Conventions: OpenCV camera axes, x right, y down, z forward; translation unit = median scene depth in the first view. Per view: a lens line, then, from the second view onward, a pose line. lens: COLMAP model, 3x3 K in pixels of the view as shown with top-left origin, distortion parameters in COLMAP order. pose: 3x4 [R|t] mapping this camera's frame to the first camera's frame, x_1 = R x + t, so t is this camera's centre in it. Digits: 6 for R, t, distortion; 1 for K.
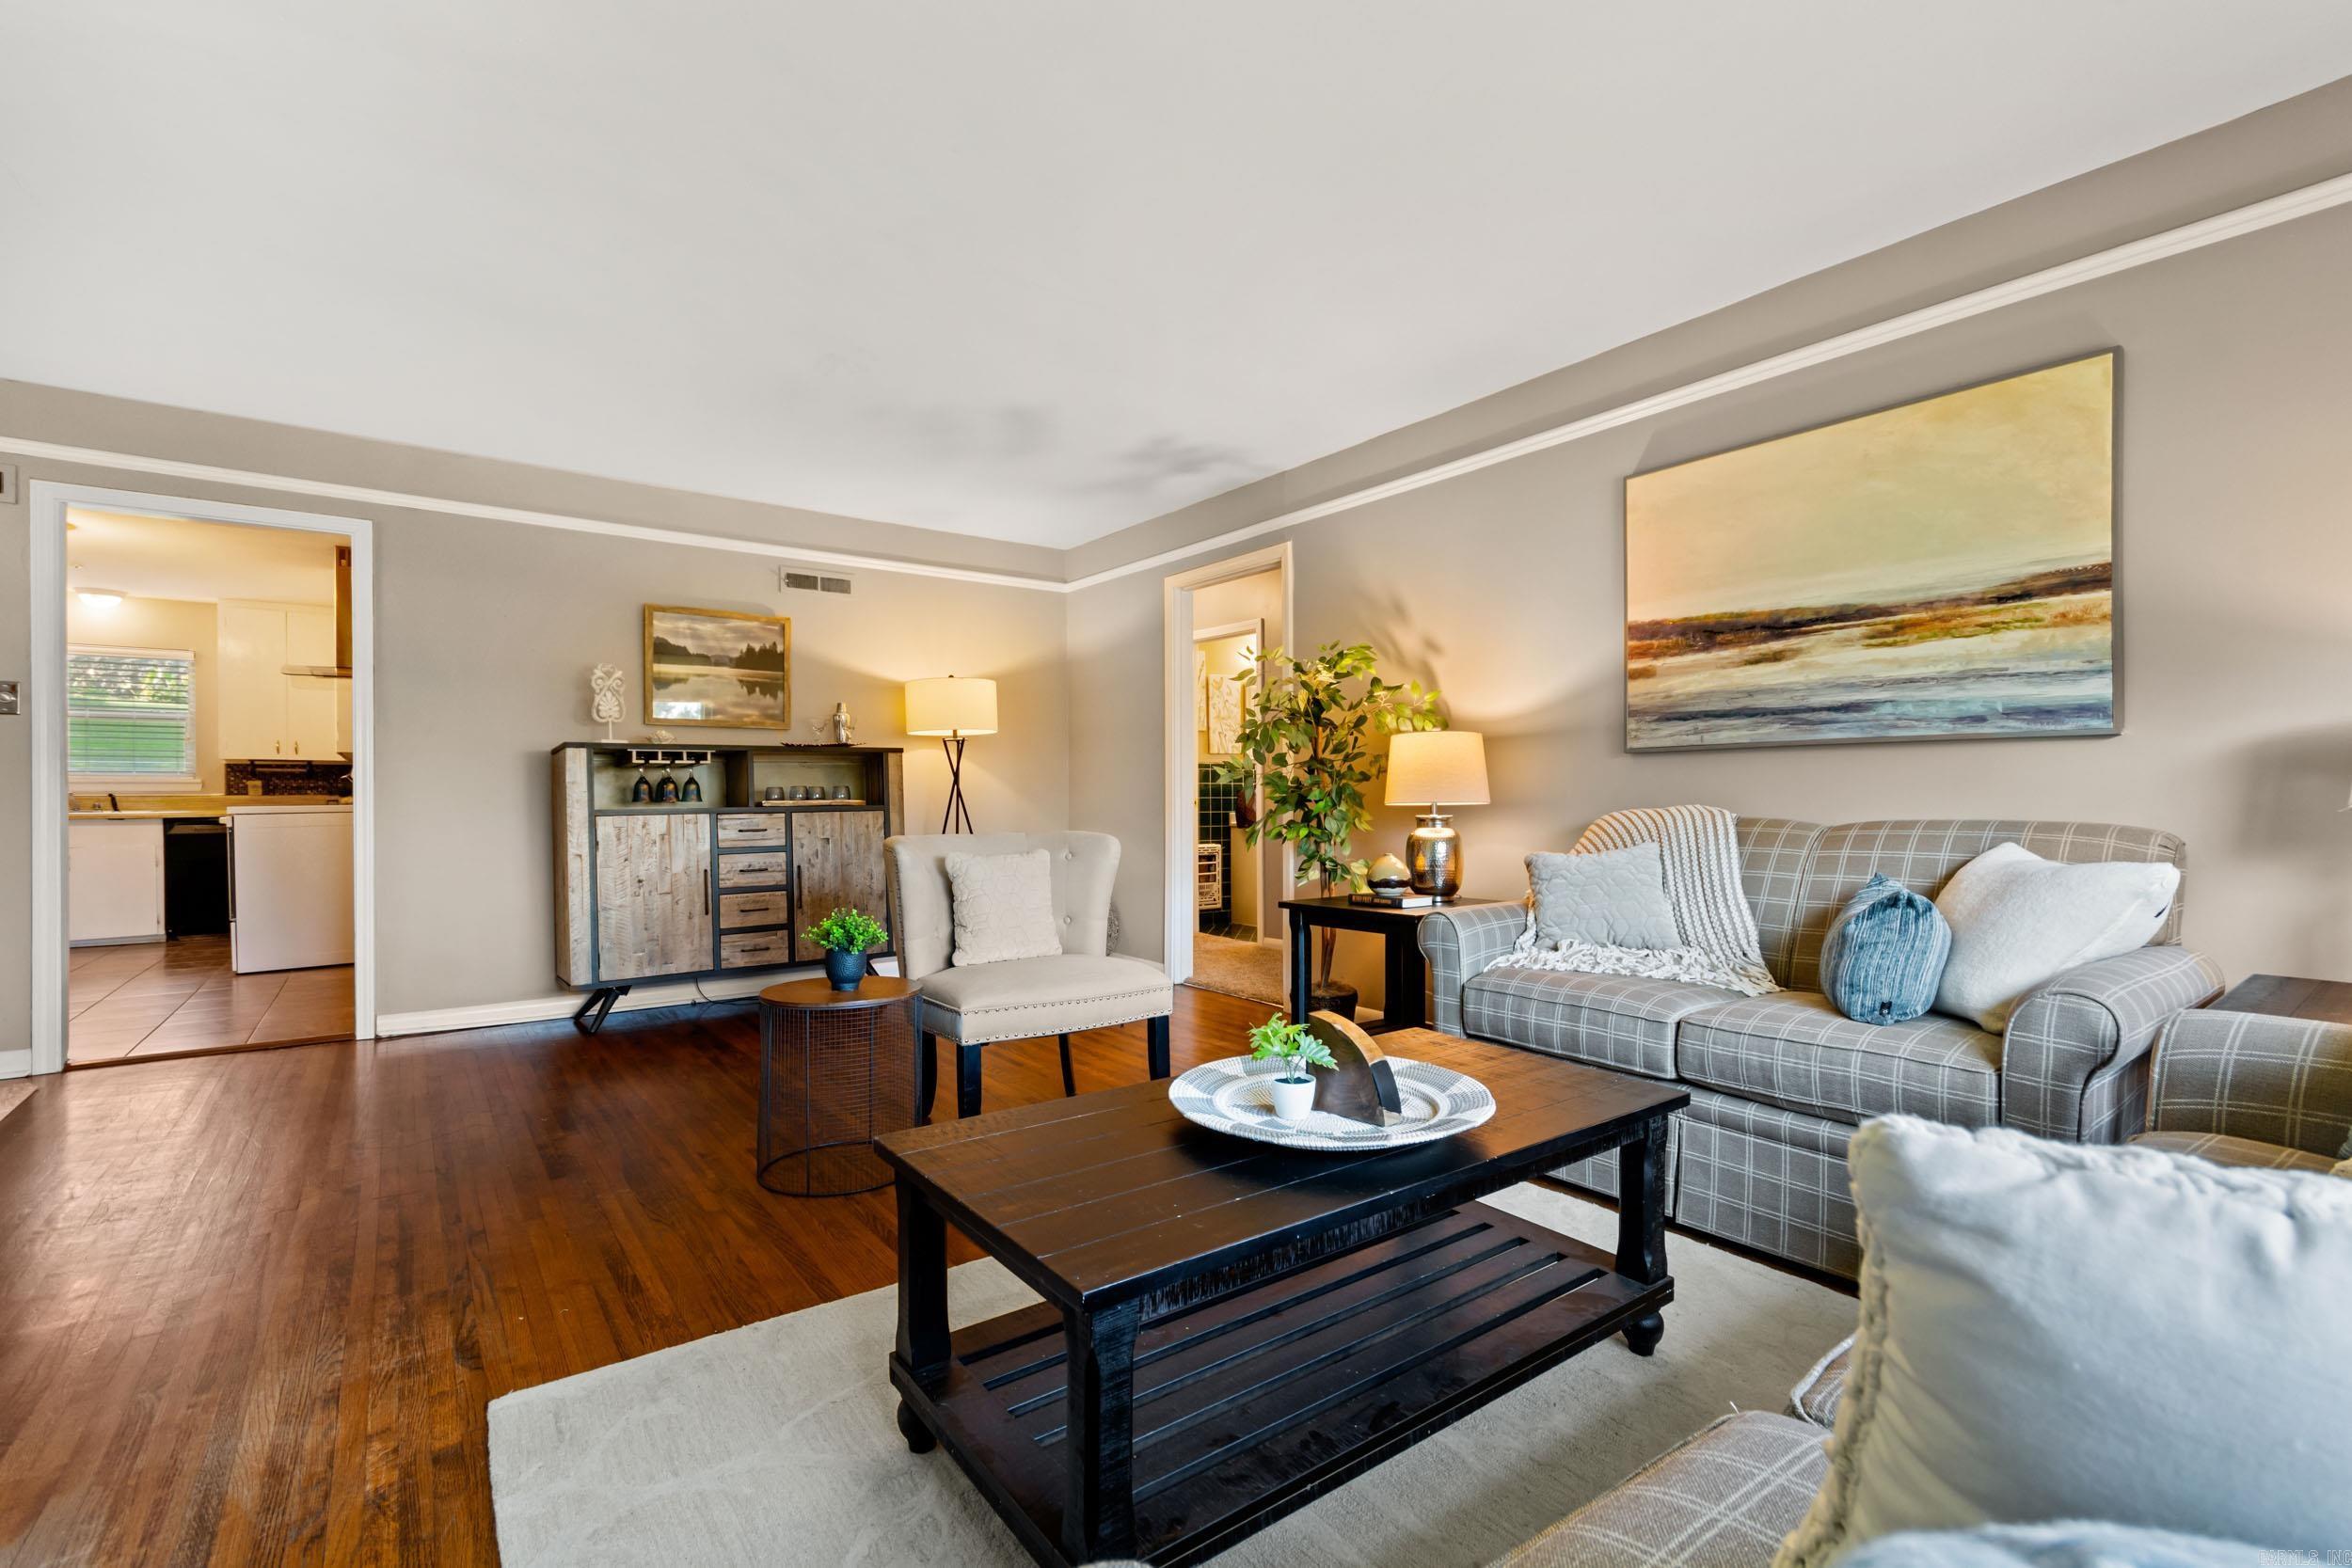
lens RADIAL K [[1044.8, 0, 1180.9], [0, 1044.8, 795.5], [0, 0, 1]] dist [0.003881, -0.000250]
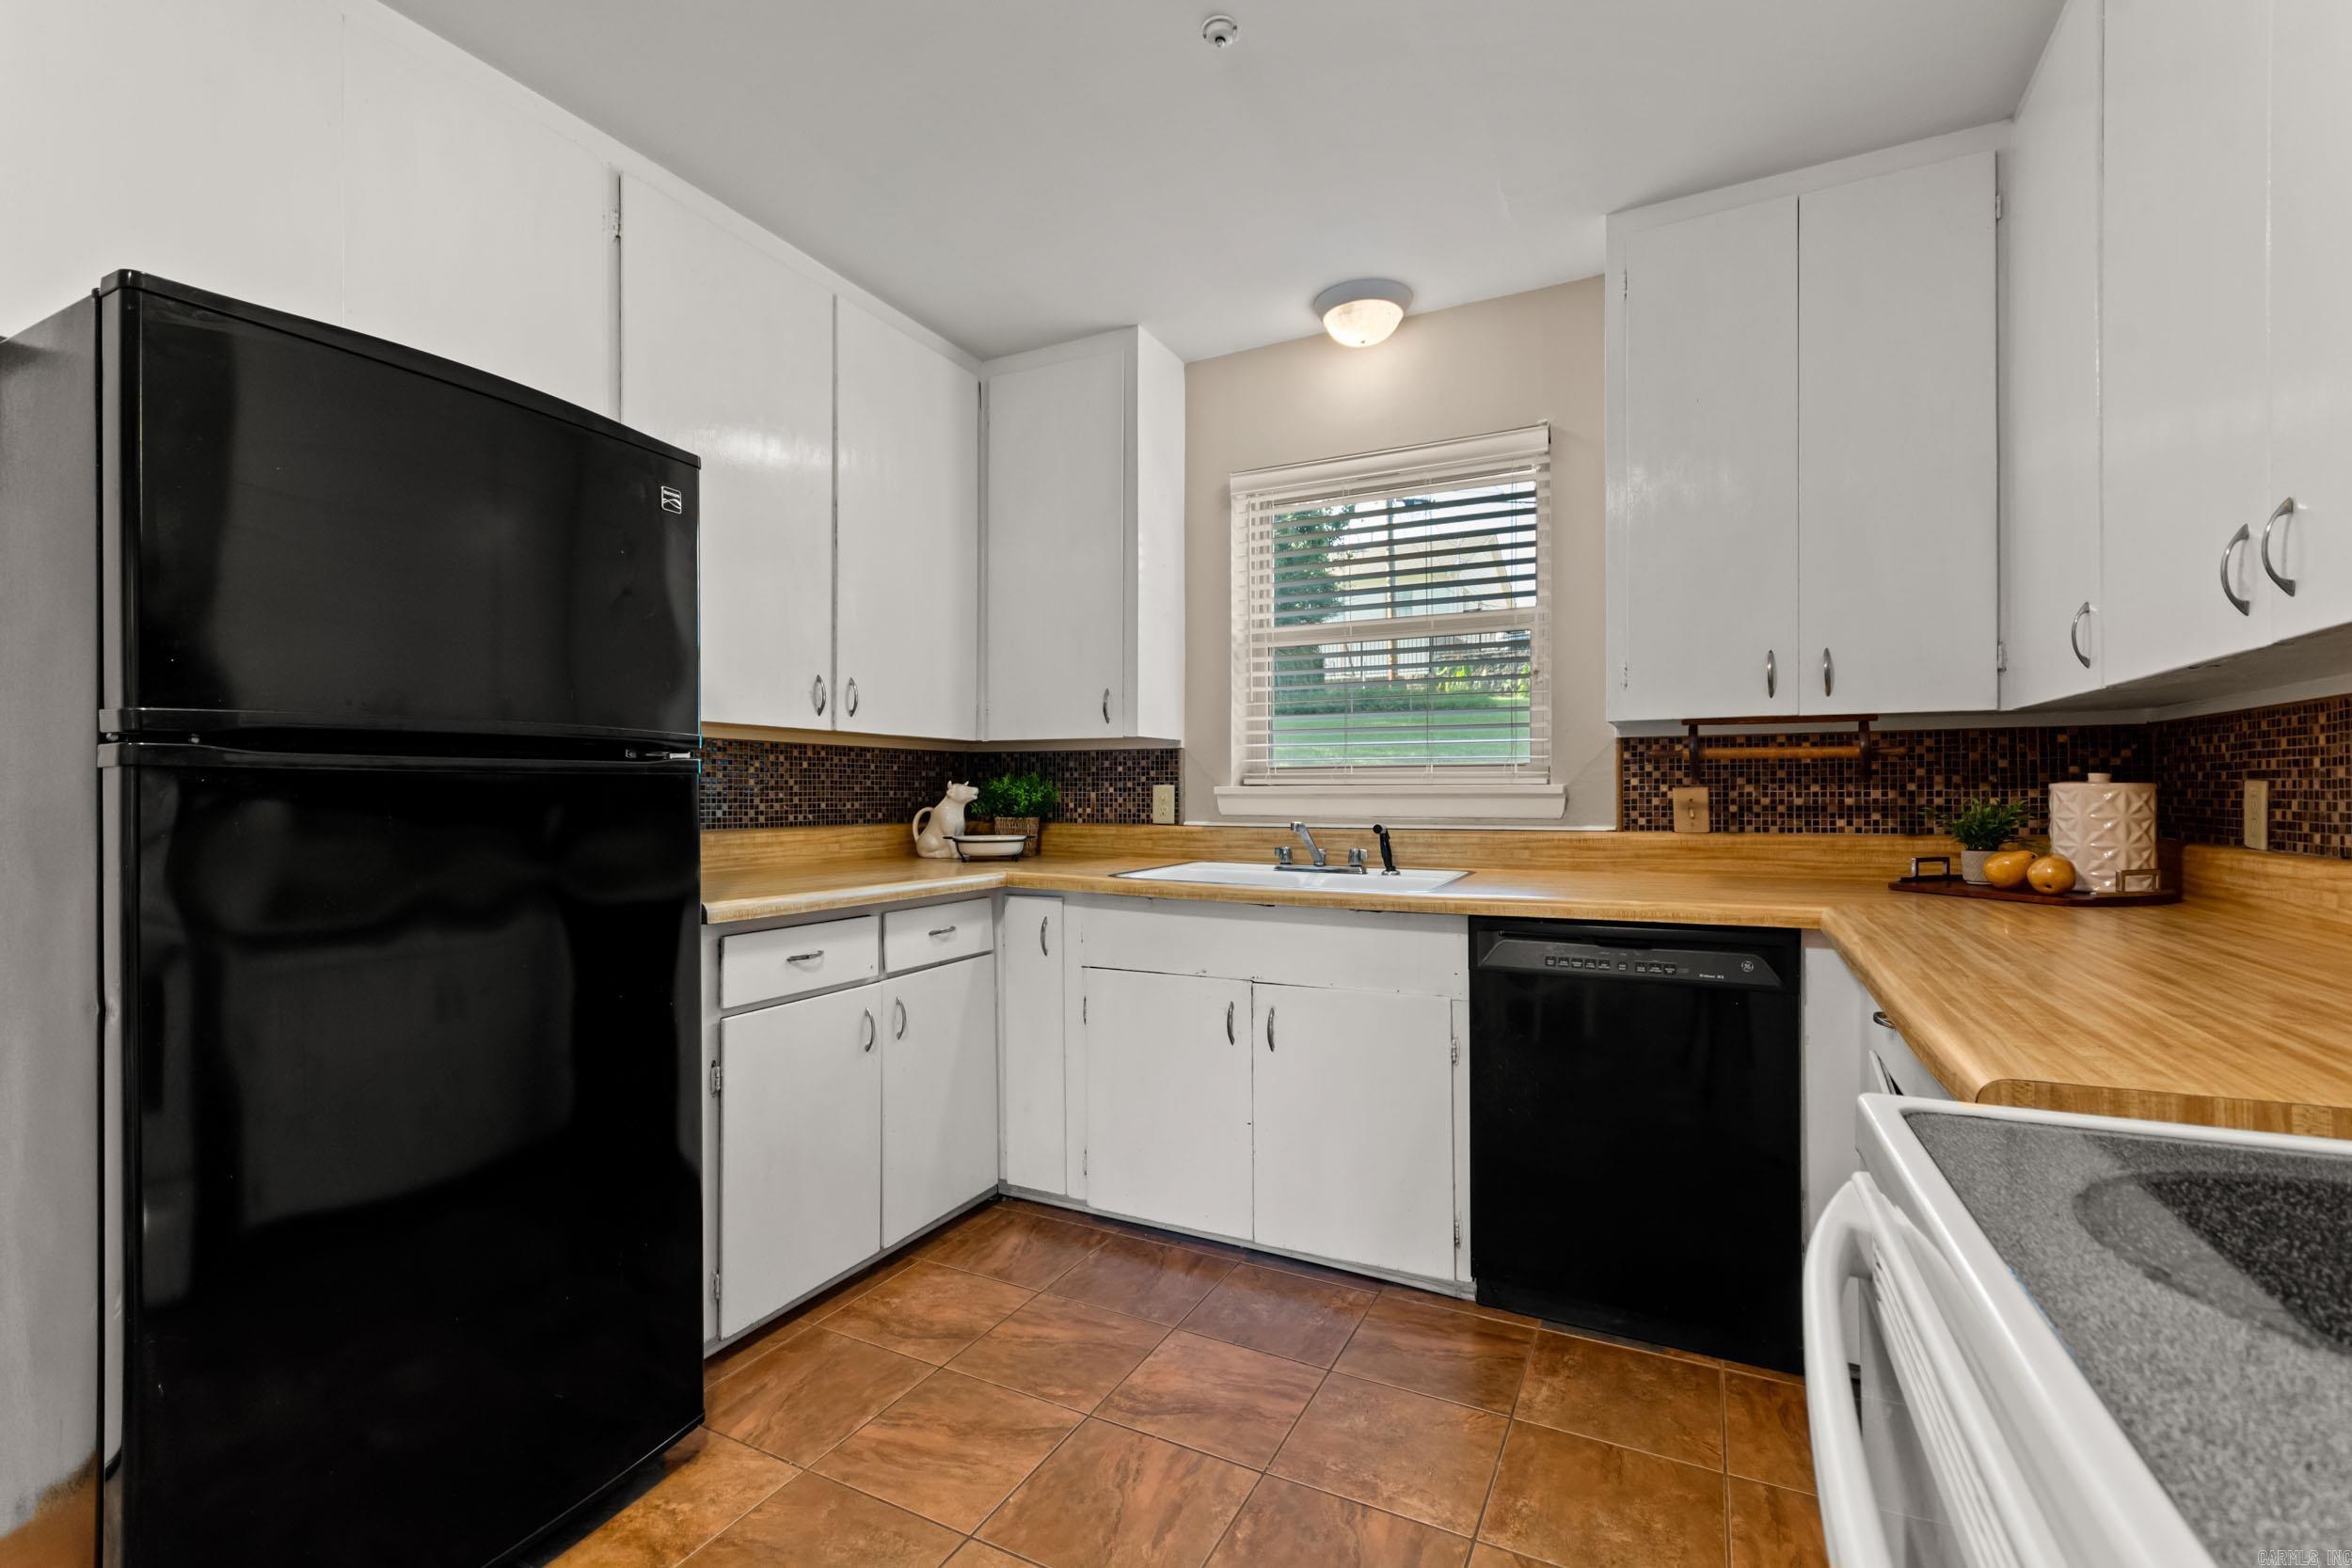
lens RADIAL K [[1029.6, 0, 1181.2], [0, 1029.6, 793.1], [0, 0, 1]] dist [0.005107, -0.000136]
pose [[0.449437, 0.002599, -0.893308, -0.683987], [0.003010, 0.999986, 0.004424, -0.014591], [0.893307, -0.004677, 0.449423, 0.731157]]
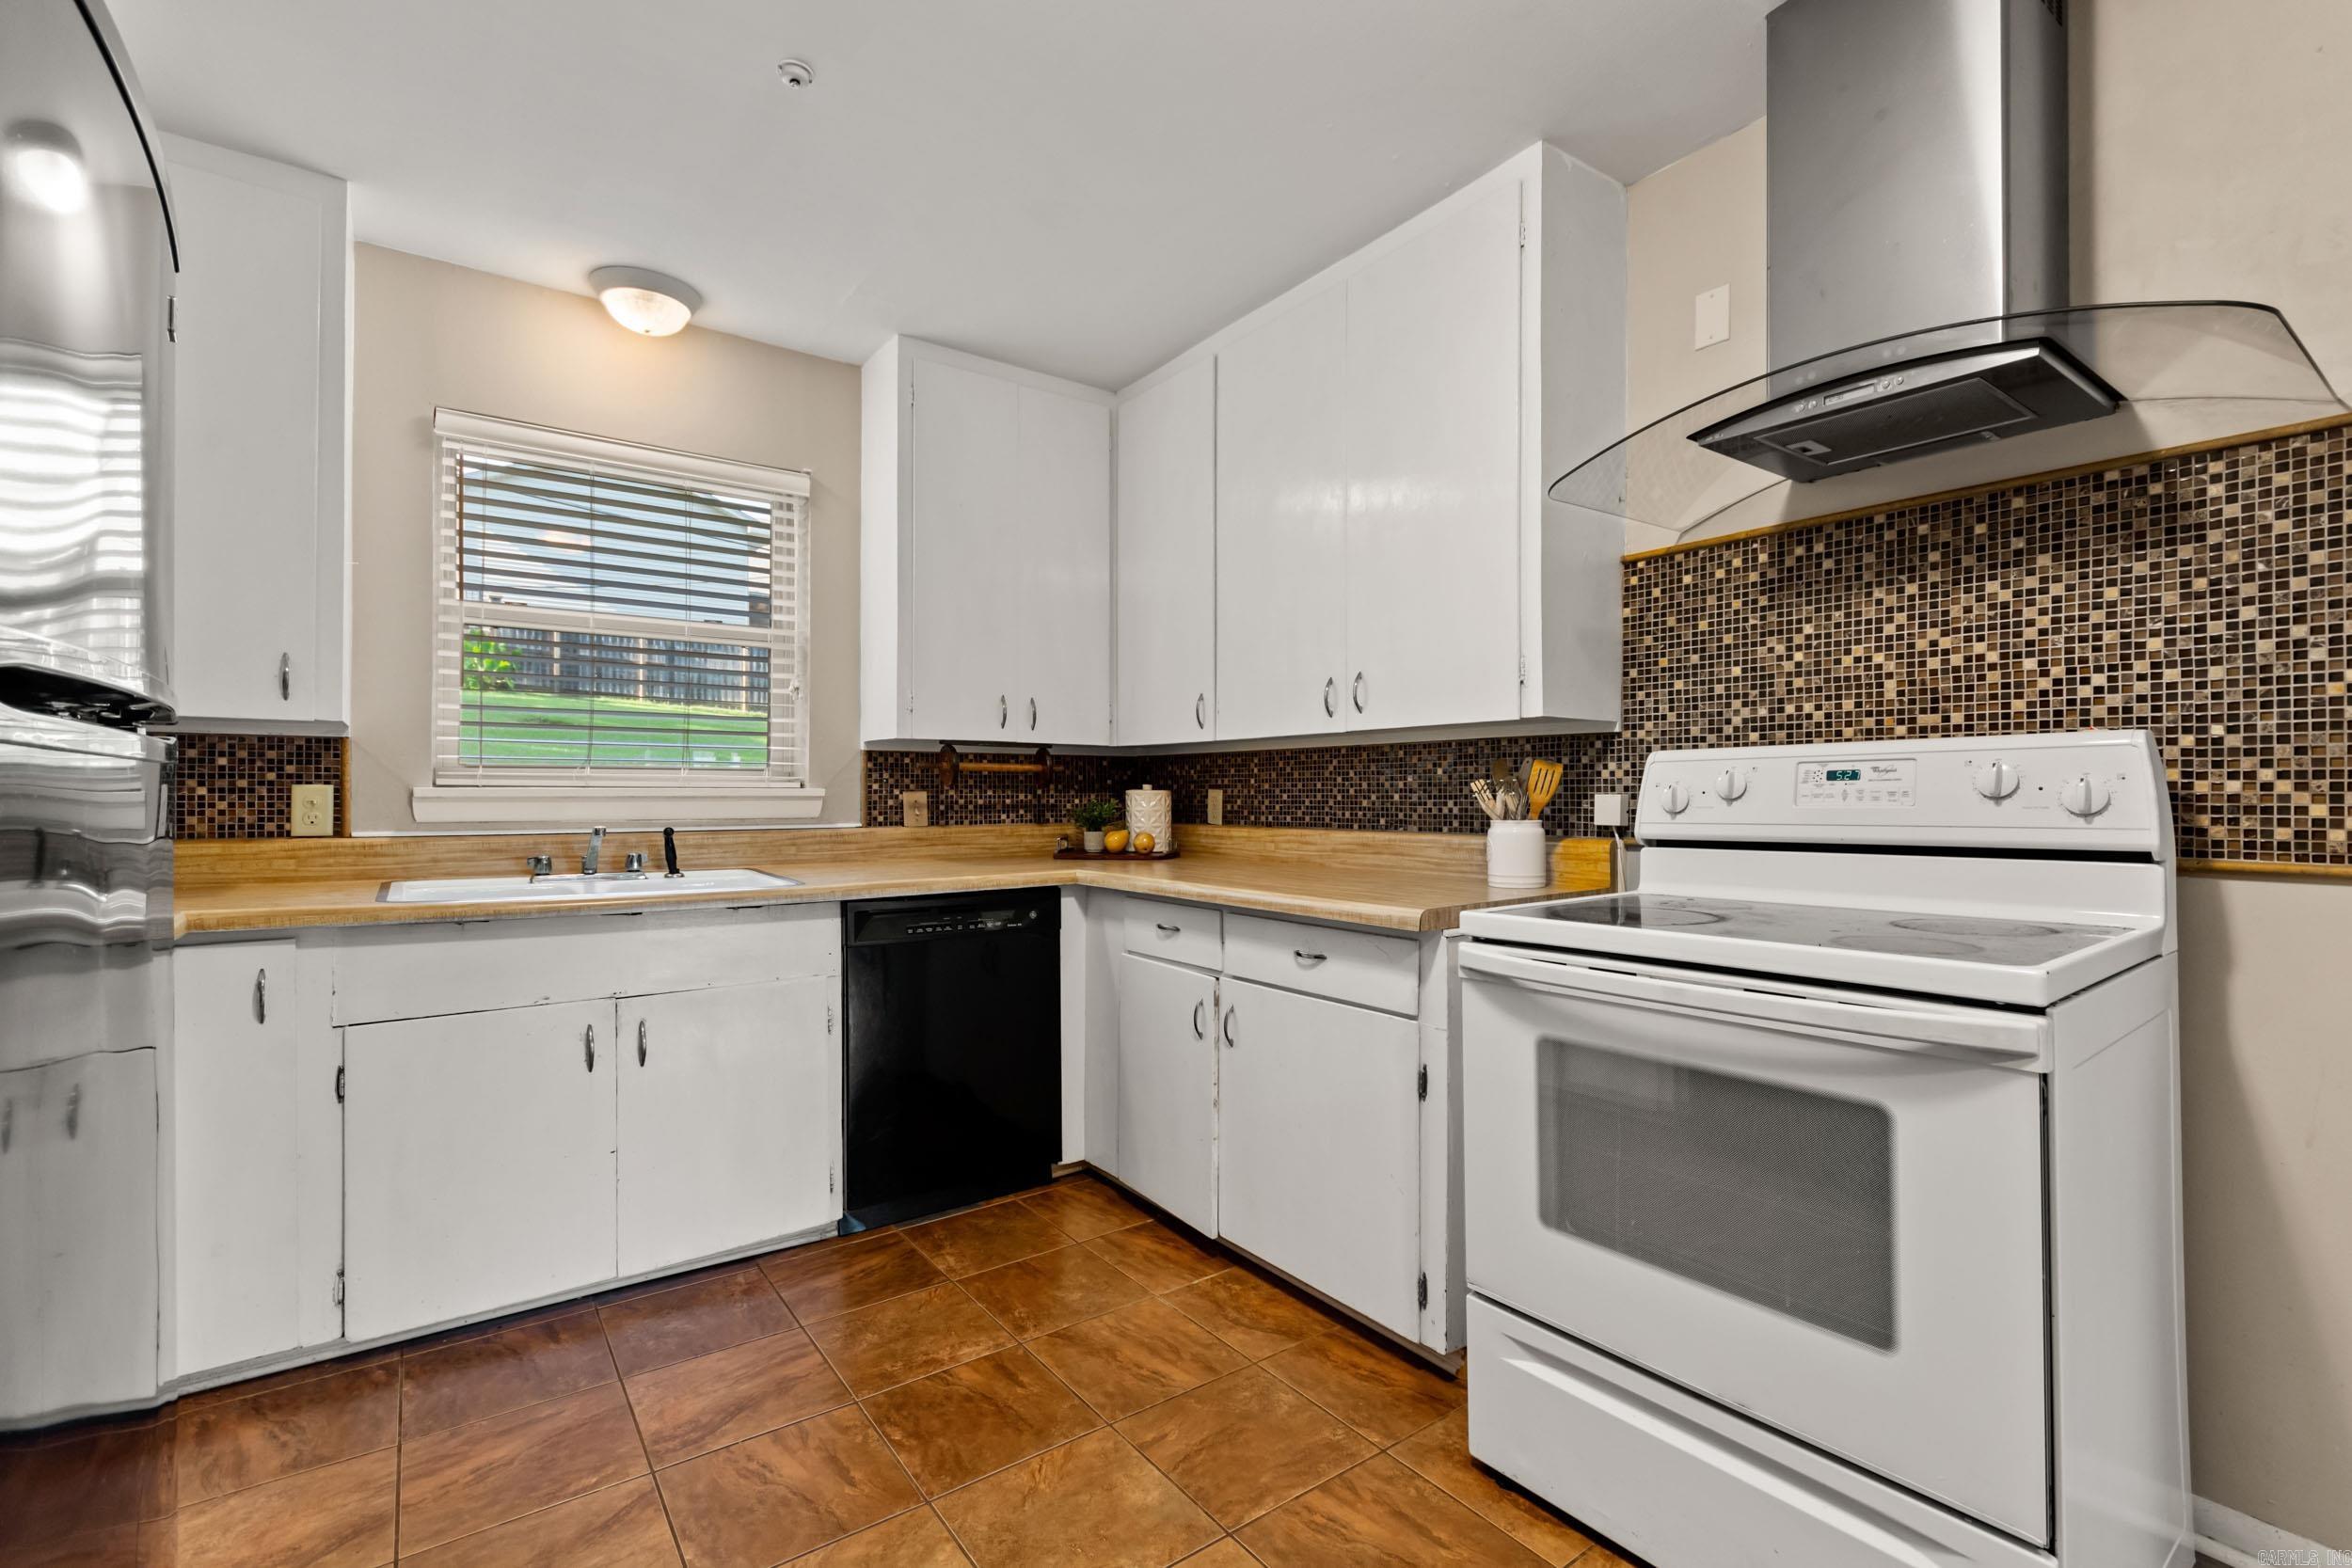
lens RADIAL K [[1029.6, 0, 1181.2], [0, 1029.6, 793.1], [0, 0, 1]] dist [0.005107, -0.000136]
pose [[0.999988, 0.003065, -0.003907, -0.792383], [-0.003059, 0.999994, 0.001611, -0.014786], [0.003912, -0.001599, 0.999991, 0.601008]]
